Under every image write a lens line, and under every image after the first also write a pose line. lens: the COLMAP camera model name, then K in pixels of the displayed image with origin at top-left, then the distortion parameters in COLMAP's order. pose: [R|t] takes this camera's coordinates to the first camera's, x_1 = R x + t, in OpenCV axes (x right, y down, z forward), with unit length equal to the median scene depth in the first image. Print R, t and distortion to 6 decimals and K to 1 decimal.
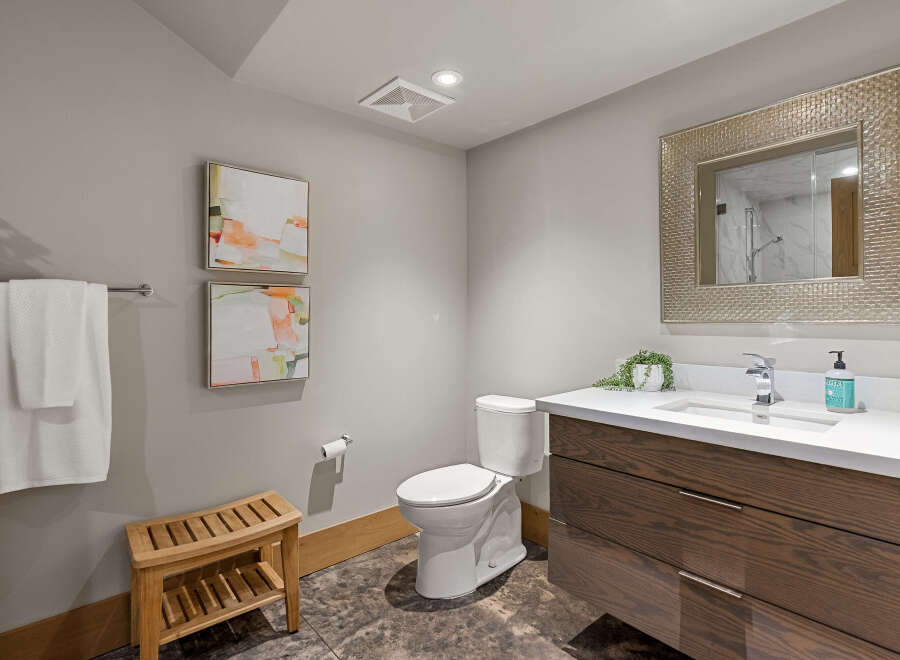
lens RADIAL K [[457.4, 0, 457.7], [0, 457.4, 326.5], [0, 0, 1]] dist [-0.000362, 0.000353]
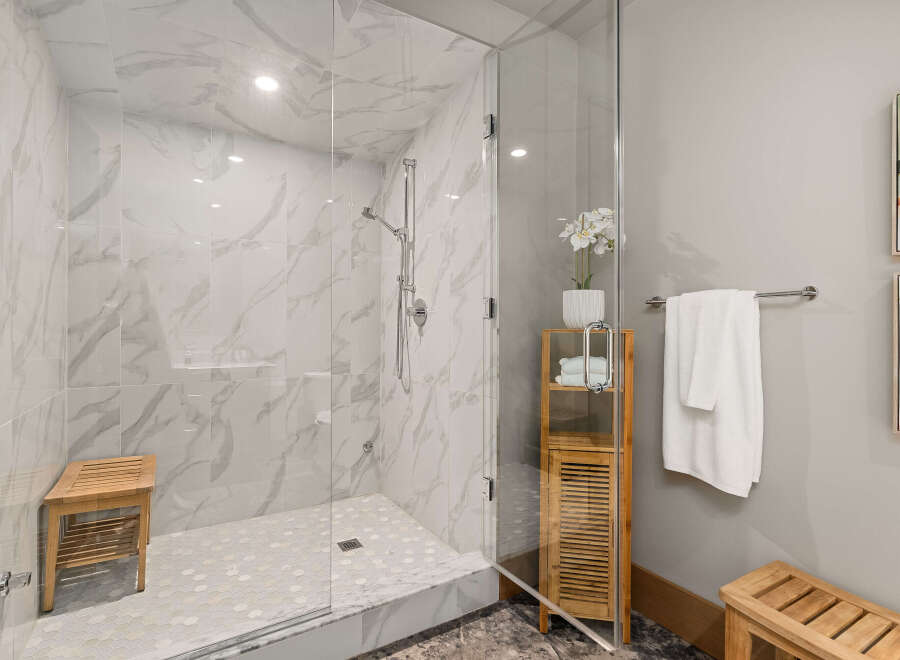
lens RADIAL K [[457.4, 0, 457.7], [0, 457.4, 326.5], [0, 0, 1]] dist [-0.000362, 0.000353]
pose [[-0.172780, 0.000723, -0.984960, 0.265731], [-0.028077, 0.999590, 0.005659, -0.005574], [0.984560, 0.028632, -0.172688, 0.563302]]
